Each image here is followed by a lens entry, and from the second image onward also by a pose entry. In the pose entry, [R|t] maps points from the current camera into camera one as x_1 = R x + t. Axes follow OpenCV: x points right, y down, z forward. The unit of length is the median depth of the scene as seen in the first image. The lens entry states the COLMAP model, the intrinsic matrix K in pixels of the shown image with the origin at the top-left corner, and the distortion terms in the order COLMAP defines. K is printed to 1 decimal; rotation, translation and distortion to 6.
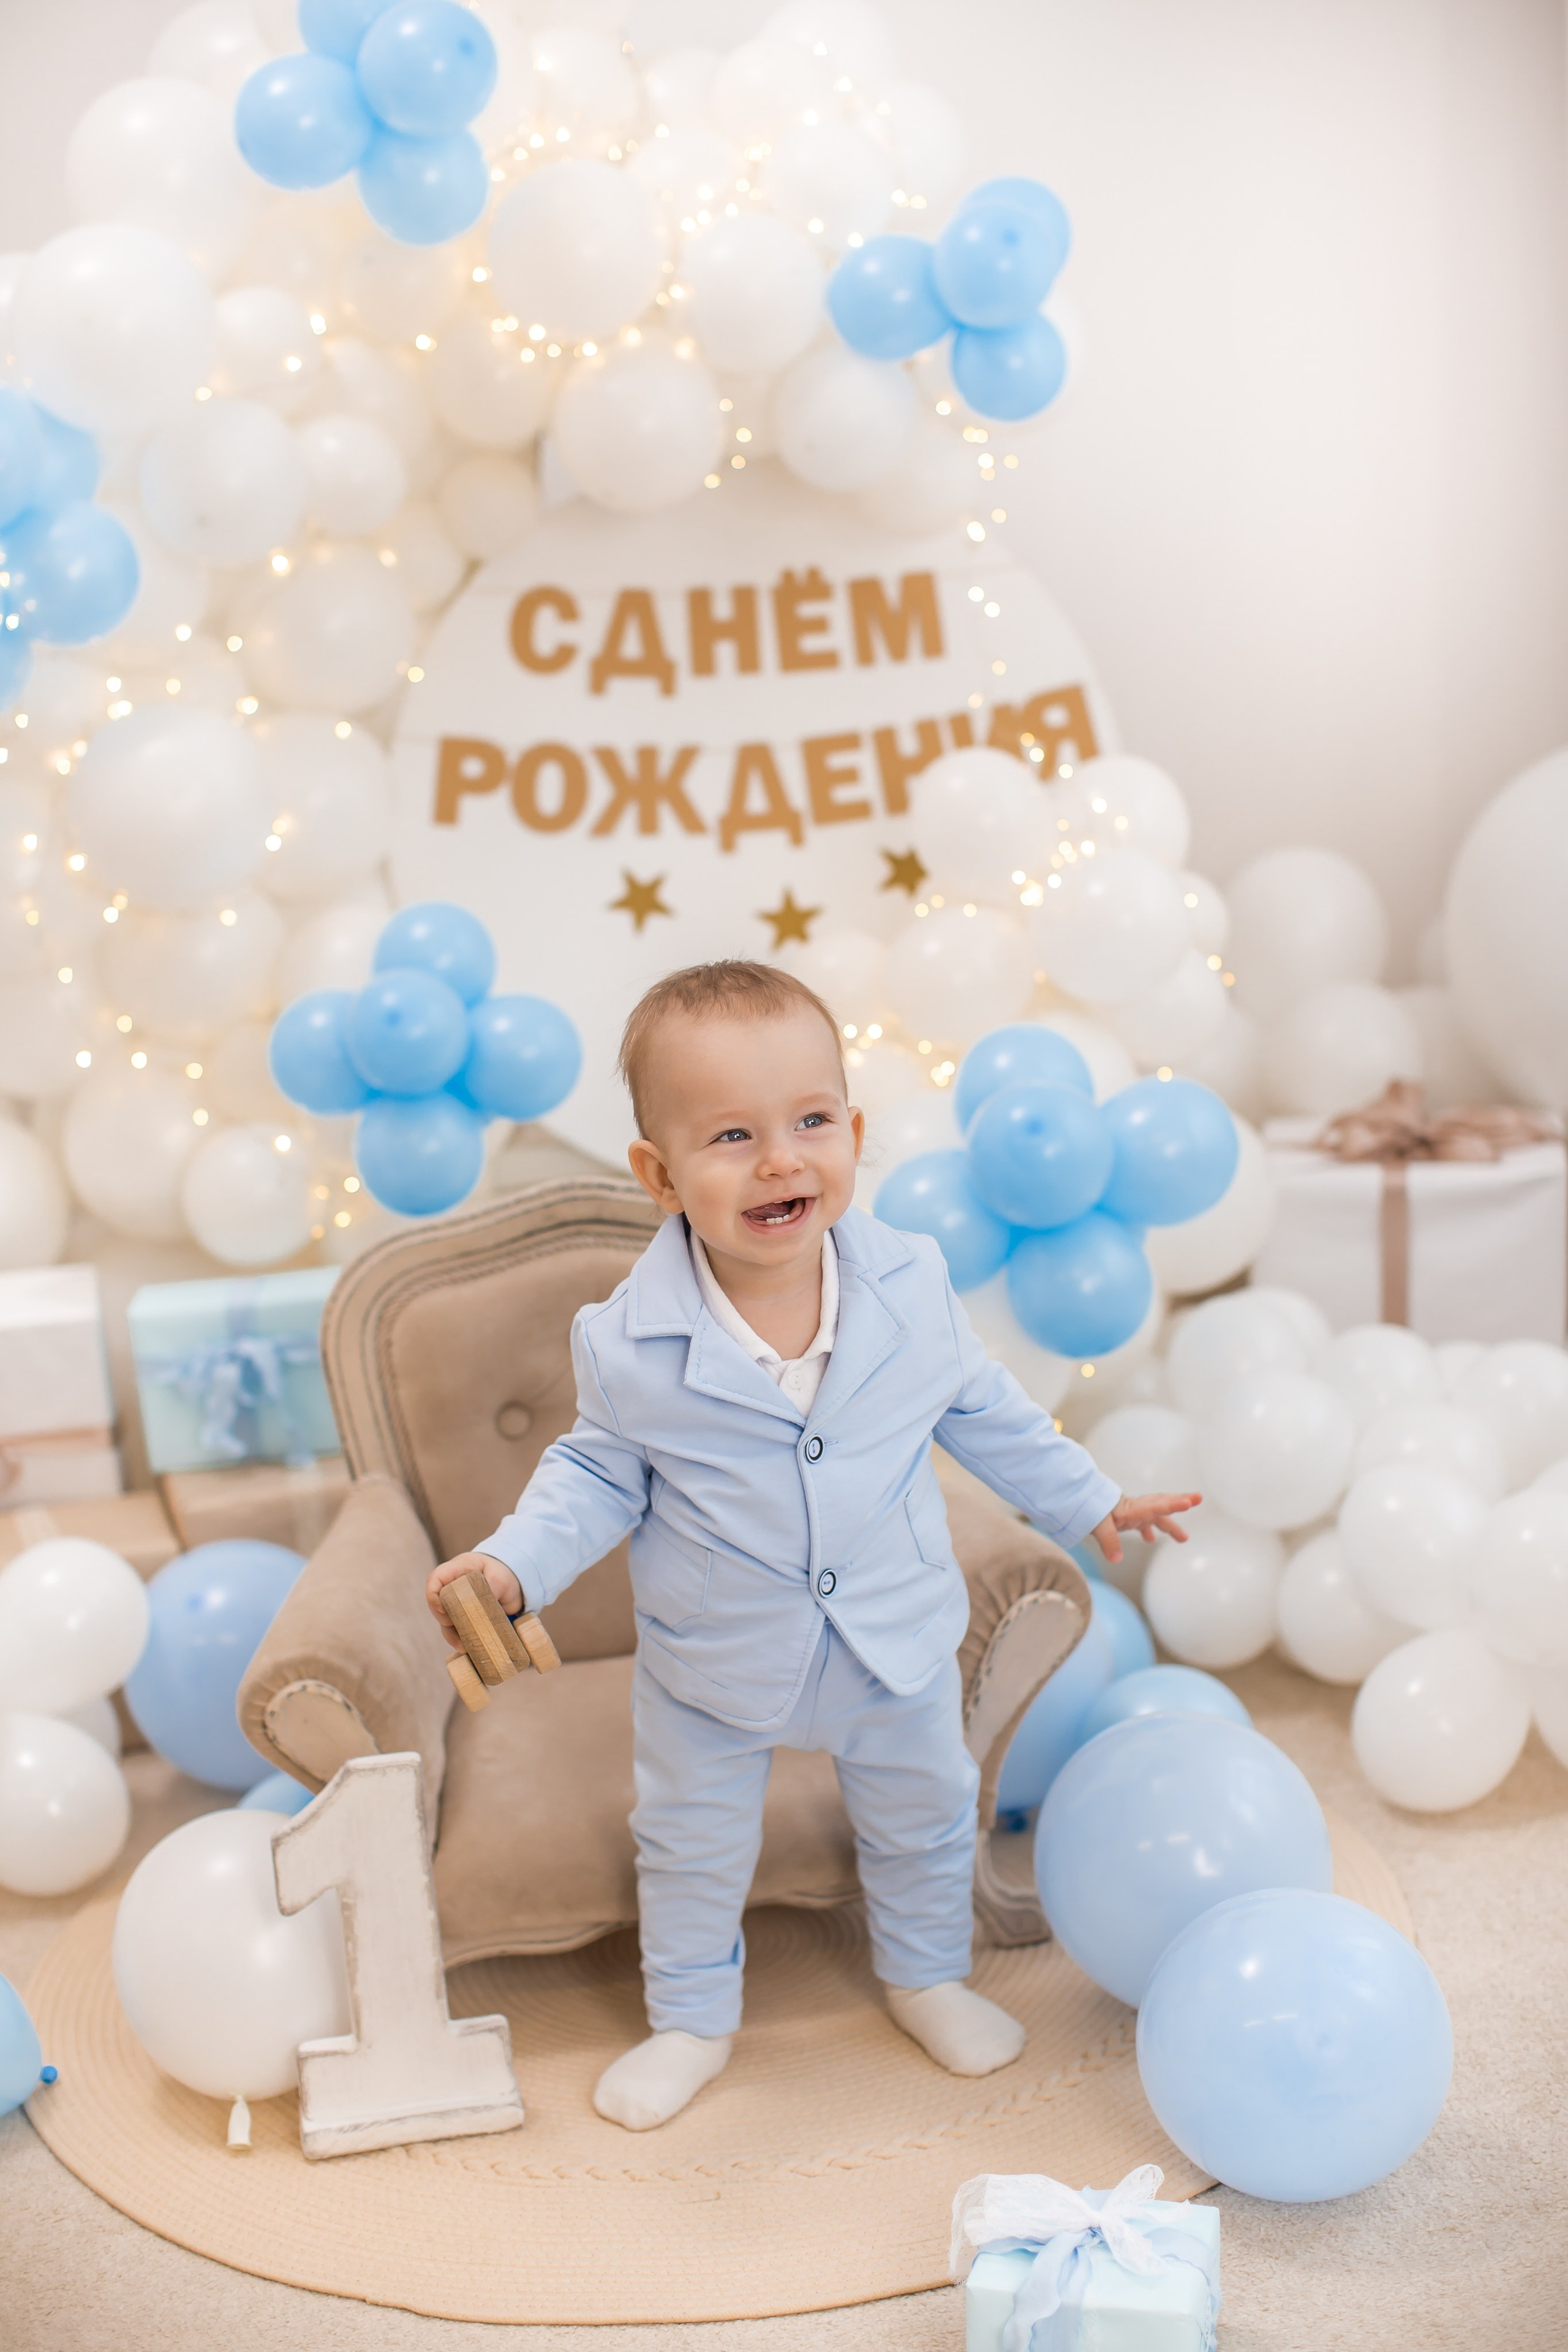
lens RADIAL K [[3548.9, 0, 795.5], [0, 3548.9, 1189.2], [0, 0, 1]] dist [-0.154267, 0.261923]
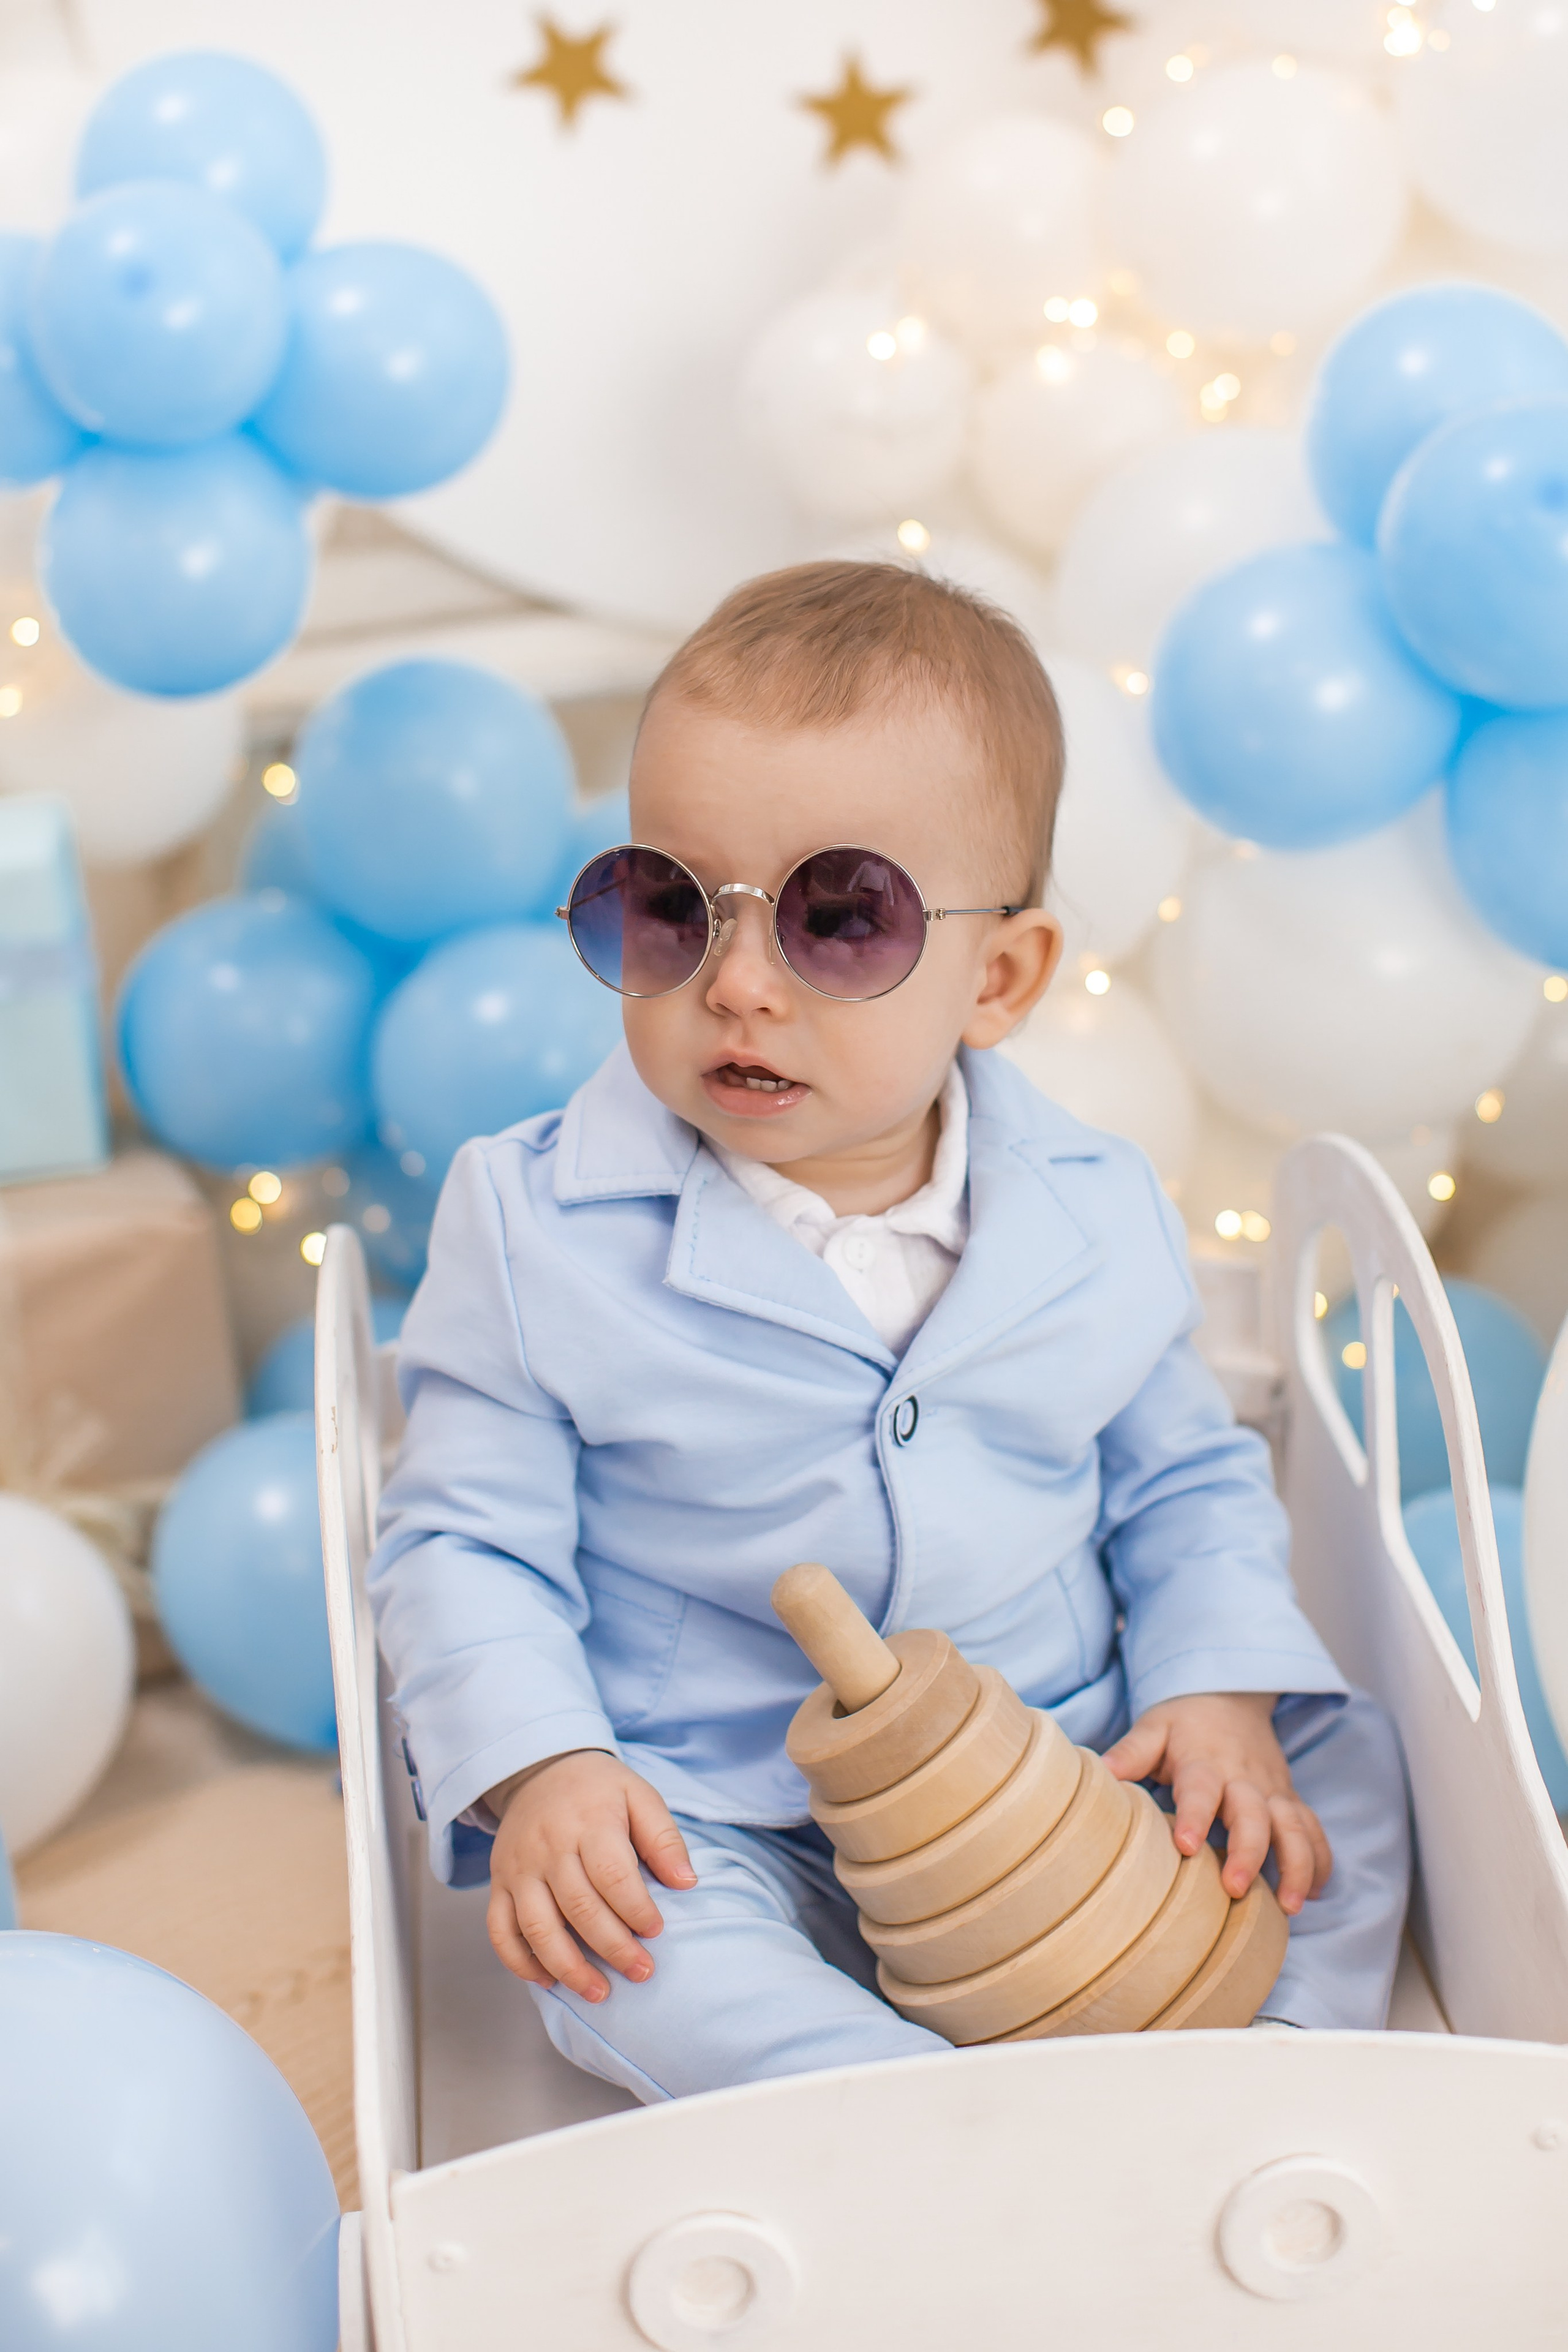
lens RADIAL K [[4421.7, 0, 791.0], [0, 4421.7, 956.5], [0, 0, 1]] dist [-0.180454, 0.022617]
pose [[0.996136, -0.016176, 0.086324, -0.068985], [0.009859, 0.997275, 0.073109, 0.000209], [-0.087272, -0.071975, 0.993581, 0.359709]]
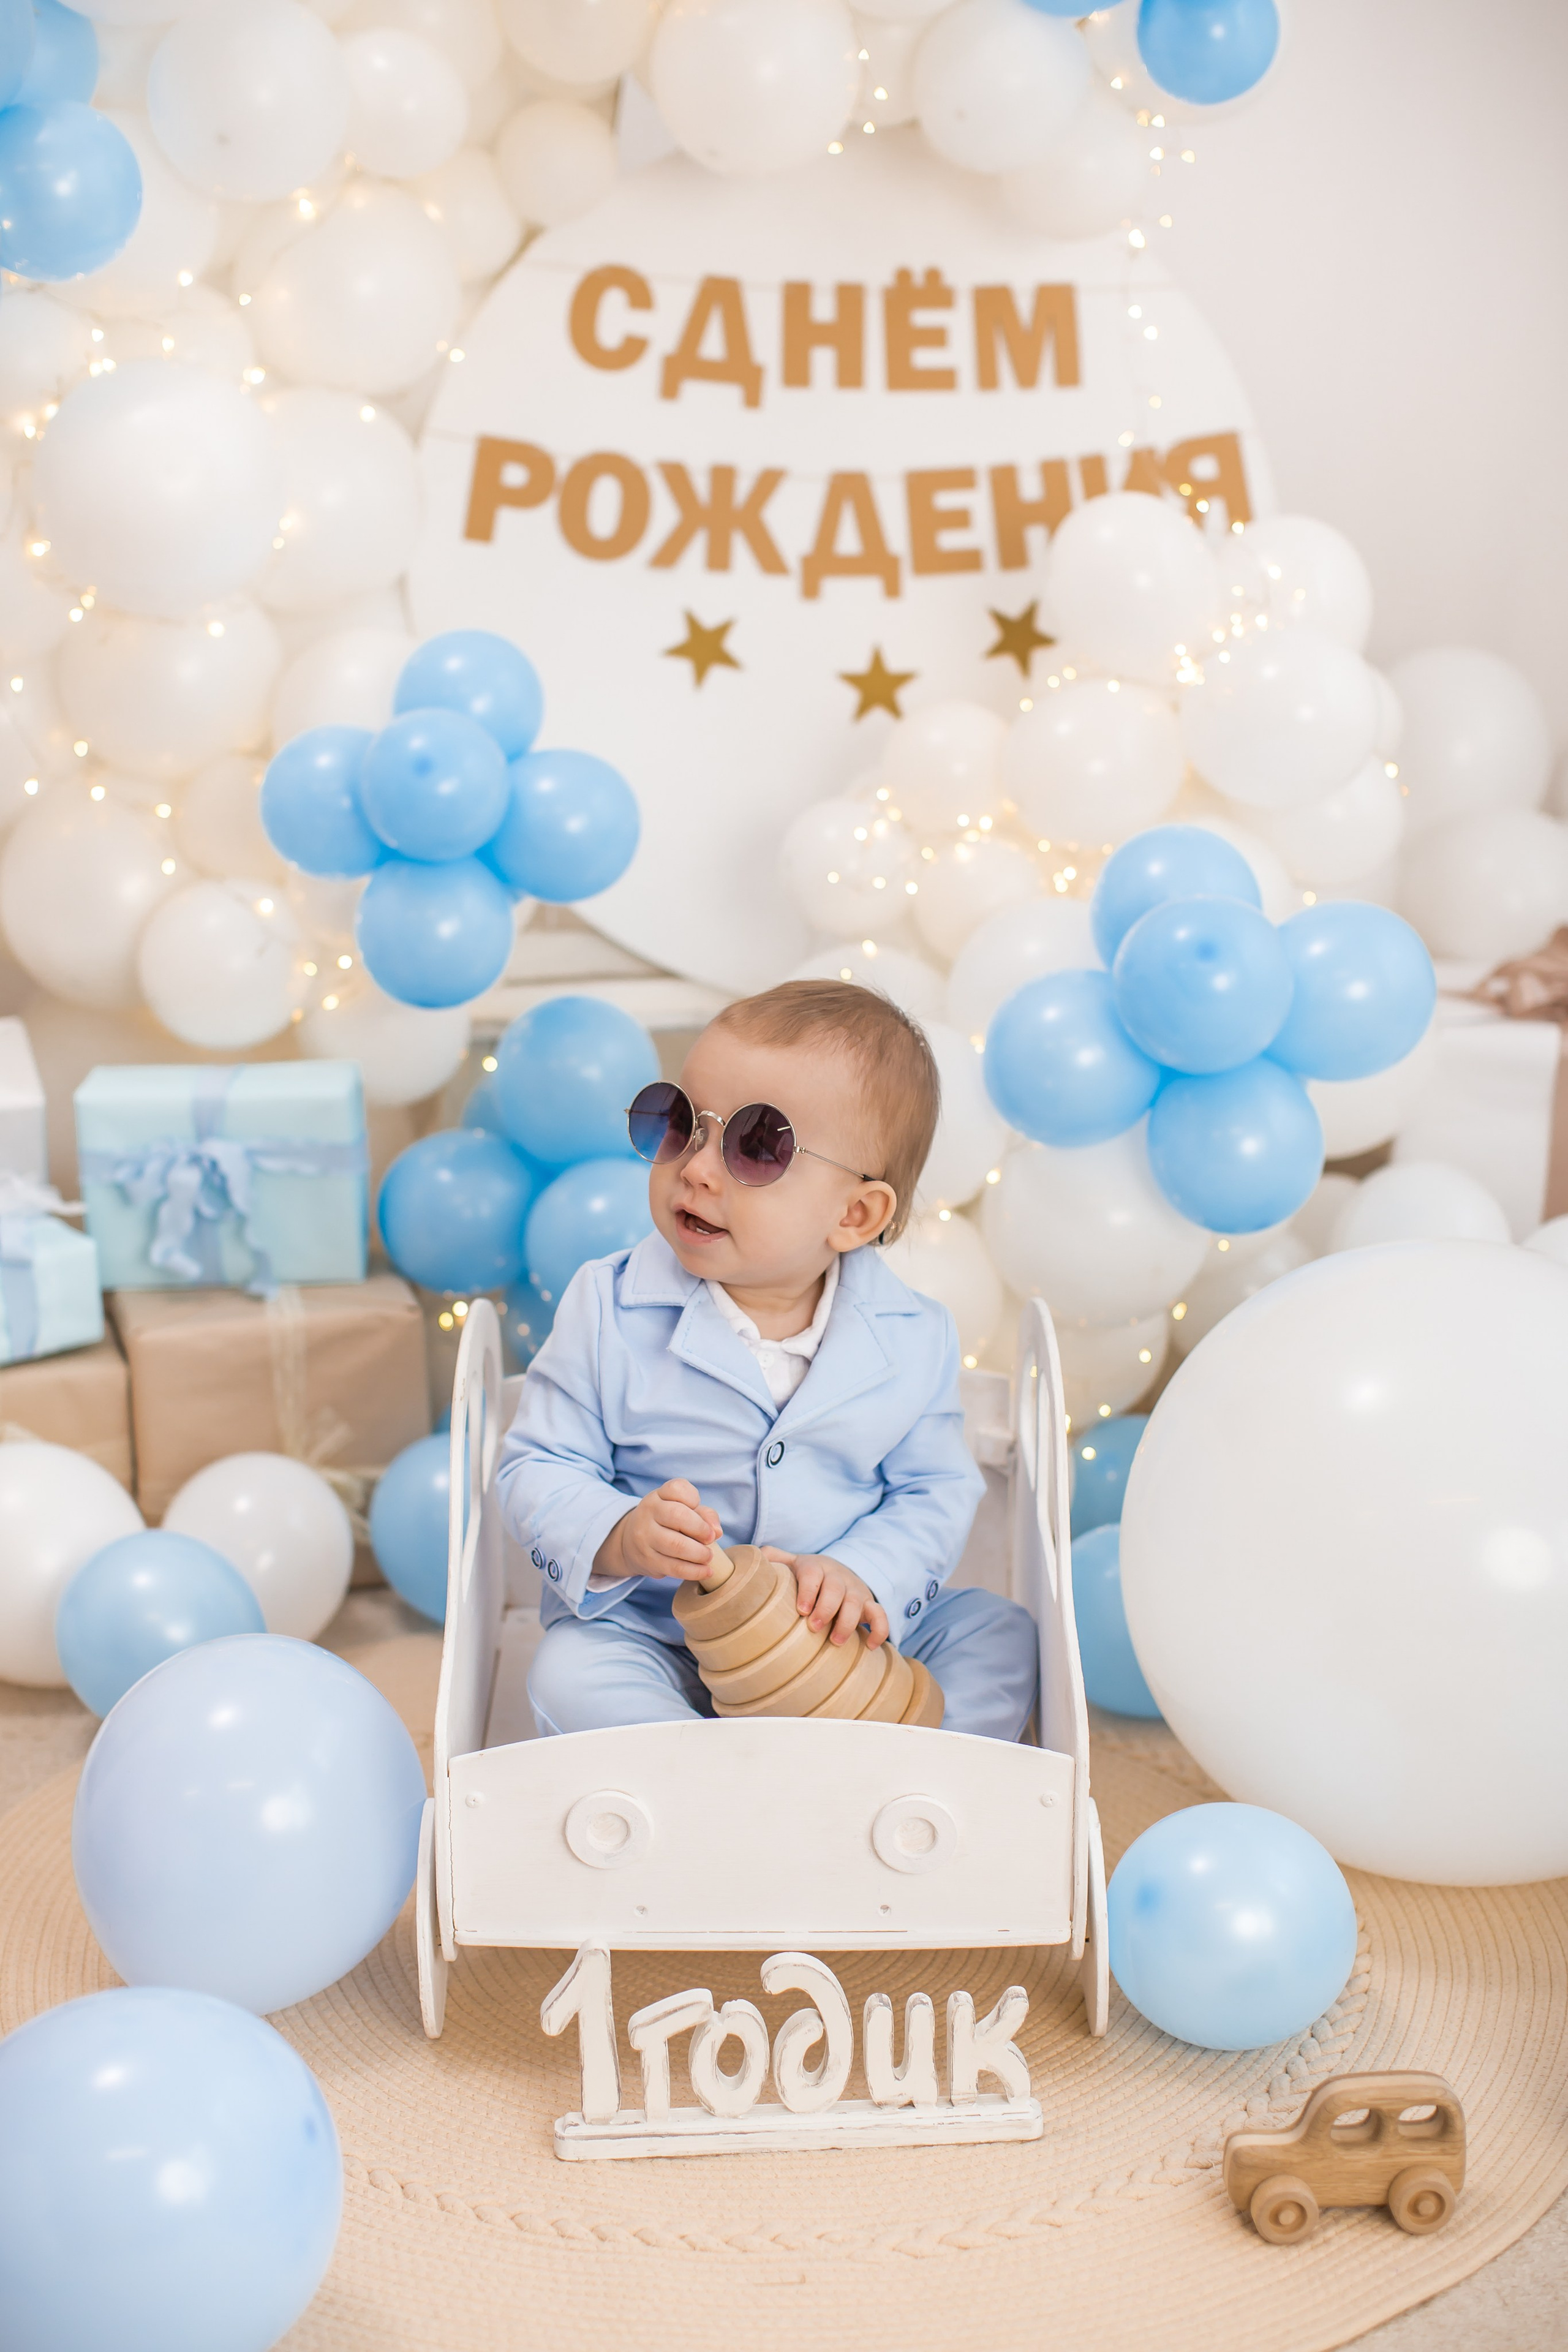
lens RADIAL K [[3682.3, 0, 784.0], [0, 3682.3, 1176.0], [0, 0, 1]] dist [-0.151564, 0.222800]
pose [[0.997099, 0.068634, 0.032919, -0.044873], [-0.070128, 0.996449, 0.046593, 0.001343], [-0.029604, -0.048766, 0.998371, 0.124802]]
